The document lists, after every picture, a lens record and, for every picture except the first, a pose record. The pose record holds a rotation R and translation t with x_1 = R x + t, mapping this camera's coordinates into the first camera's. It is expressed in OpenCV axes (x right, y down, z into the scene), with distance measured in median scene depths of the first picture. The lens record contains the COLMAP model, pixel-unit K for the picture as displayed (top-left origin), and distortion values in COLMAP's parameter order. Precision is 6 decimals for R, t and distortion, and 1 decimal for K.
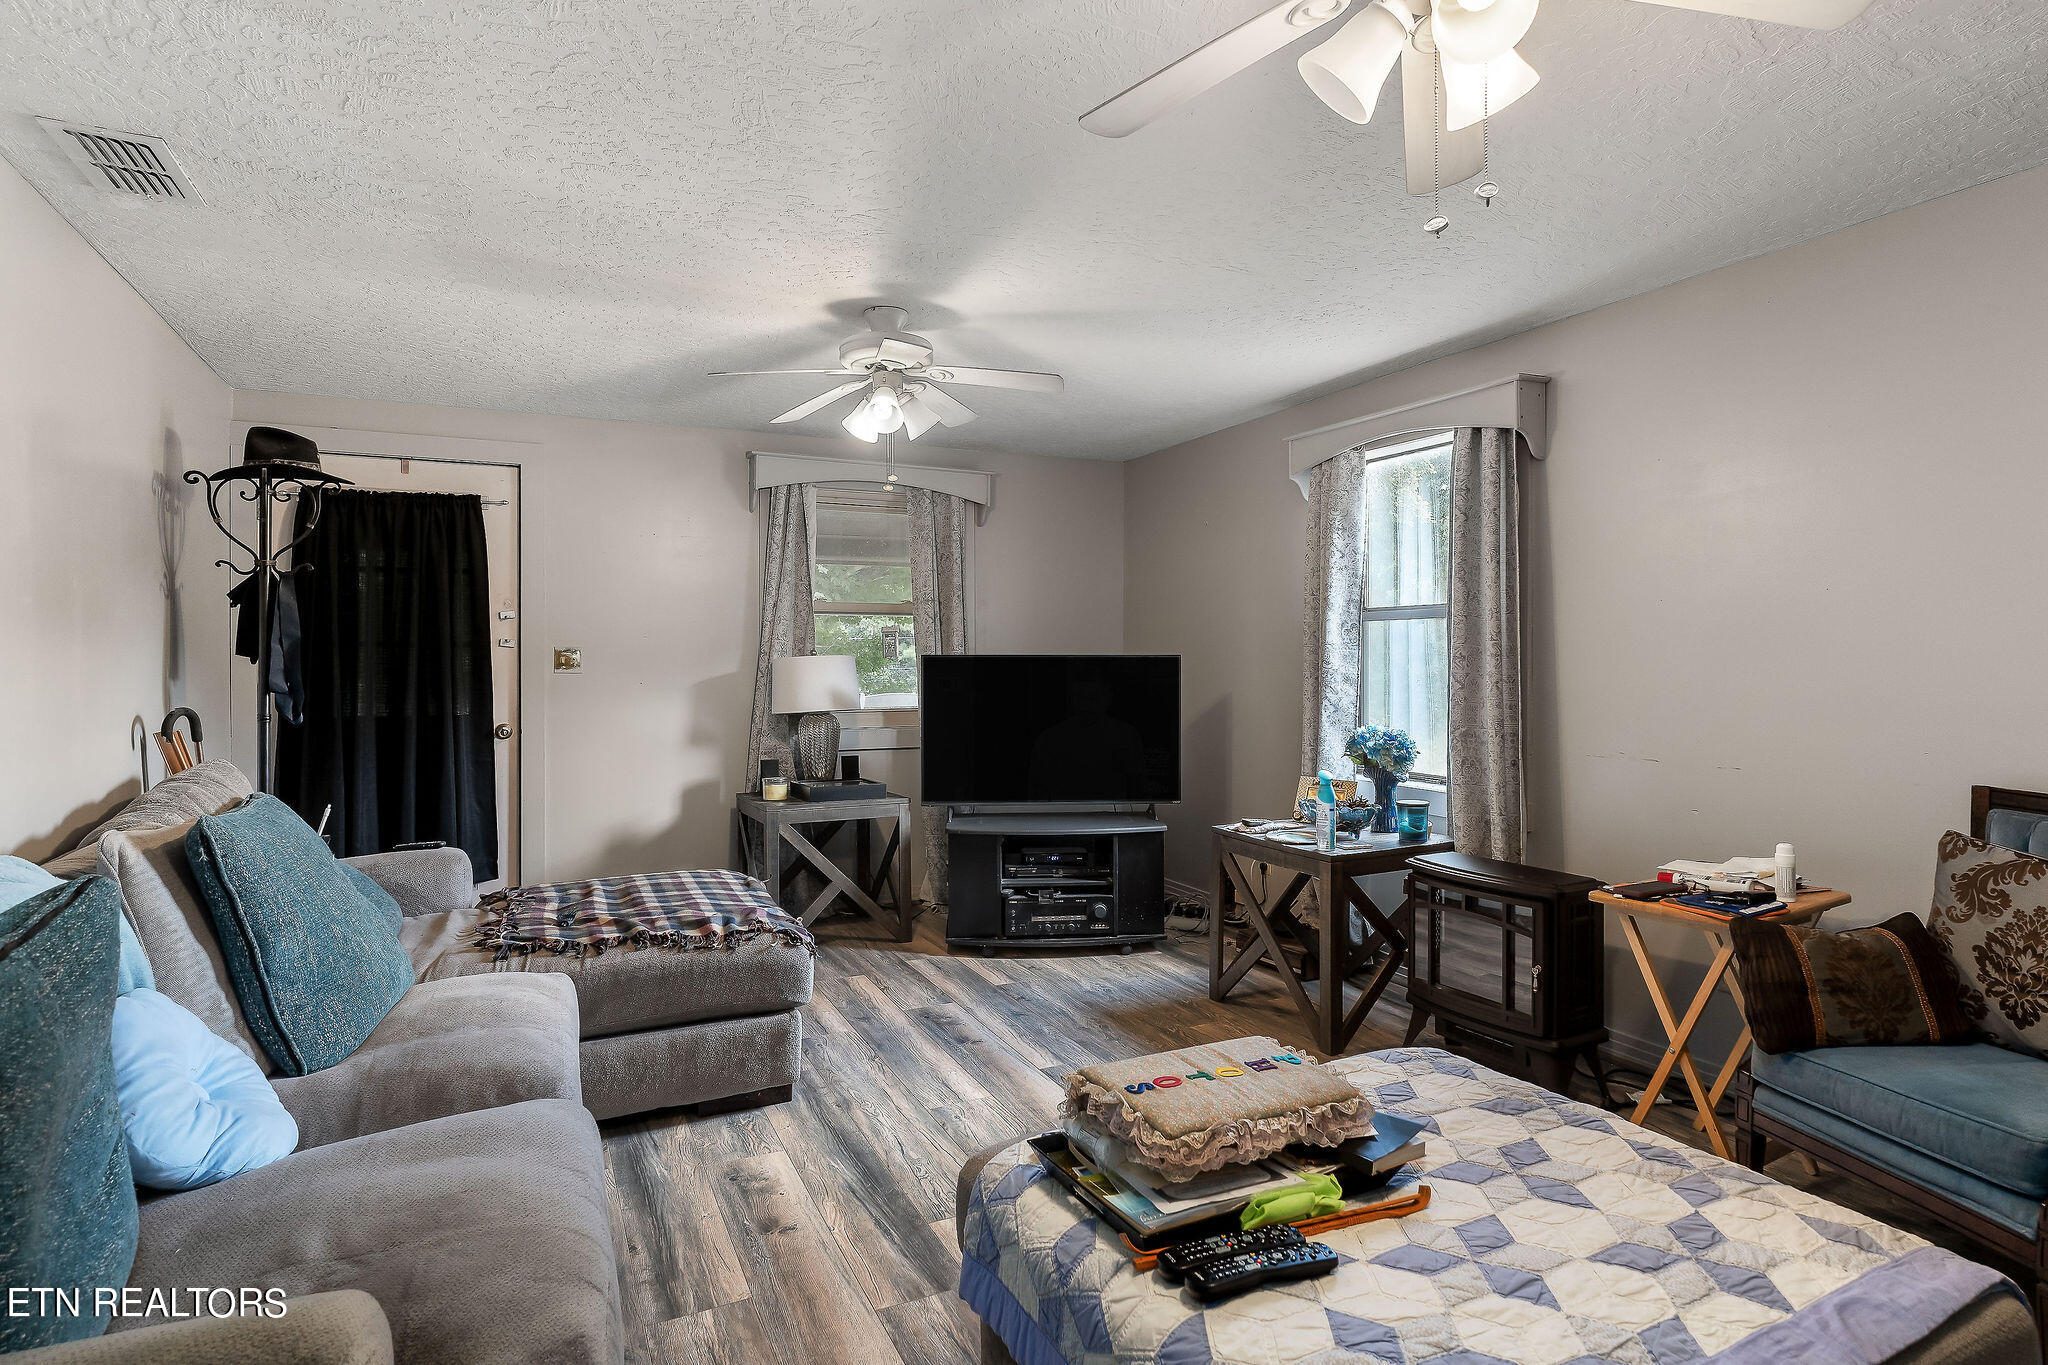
lens RADIAL K [[1049.3, 0, 1022.2], [0, 1049.3, 668.7], [0, 0, 1]] dist [-0.000128, 0.001224]
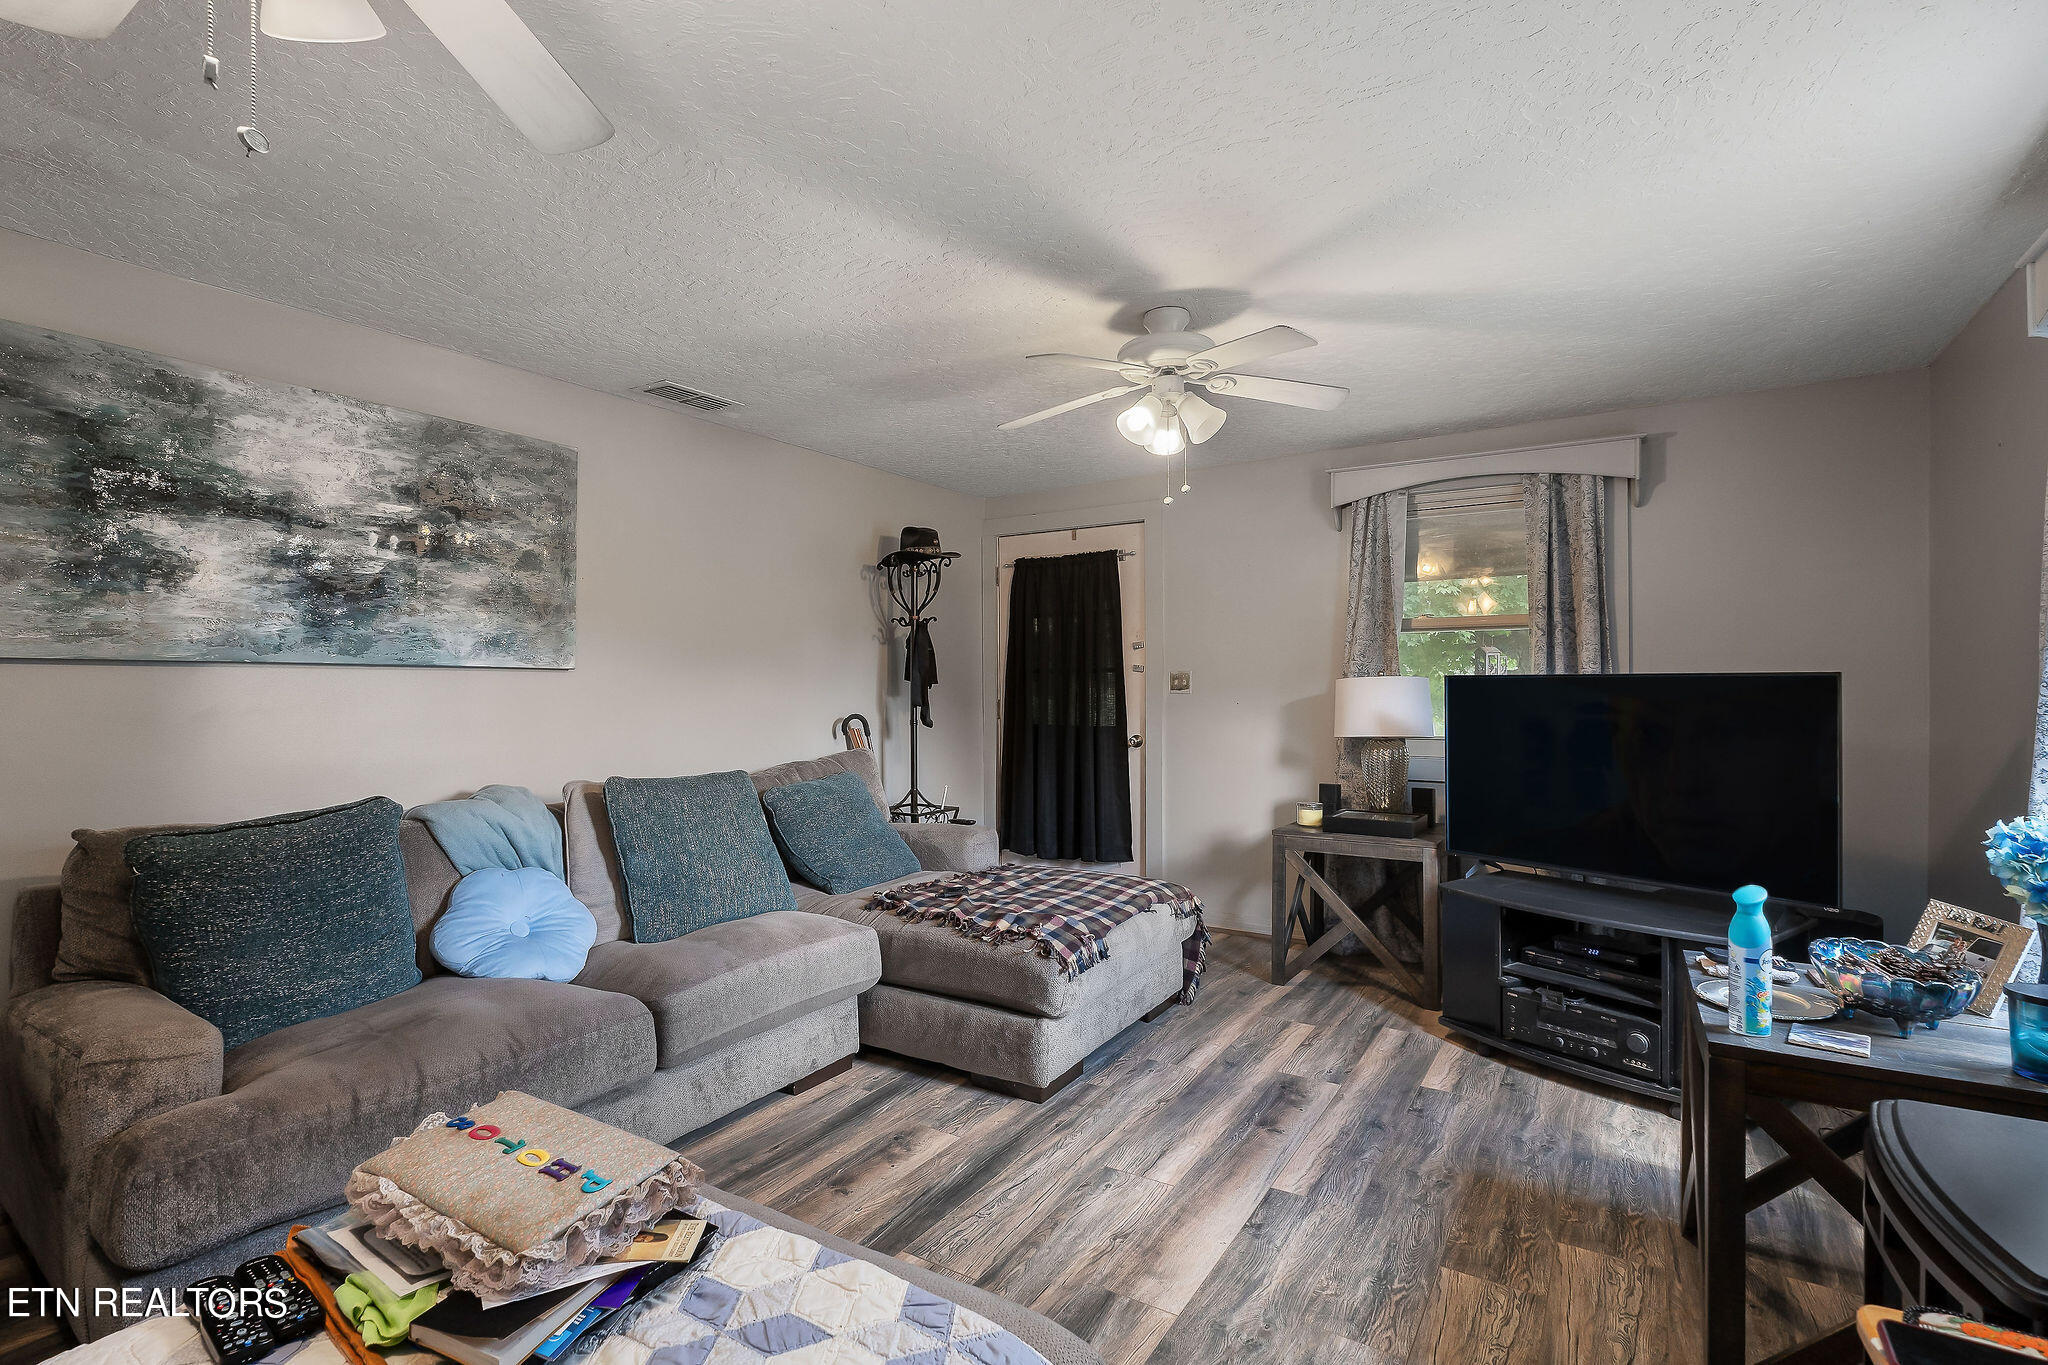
lens RADIAL K [[938.6, 0, 1025.1], [0, 938.6, 690.8], [0, 0, 1]] dist [-0.003576, 0.000506]
pose [[0.541061, 0.005742, -0.840964, 0.417816], [-0.003376, 0.999983, 0.004657, -0.004311], [0.840977, 0.000319, 0.541071, 0.358187]]
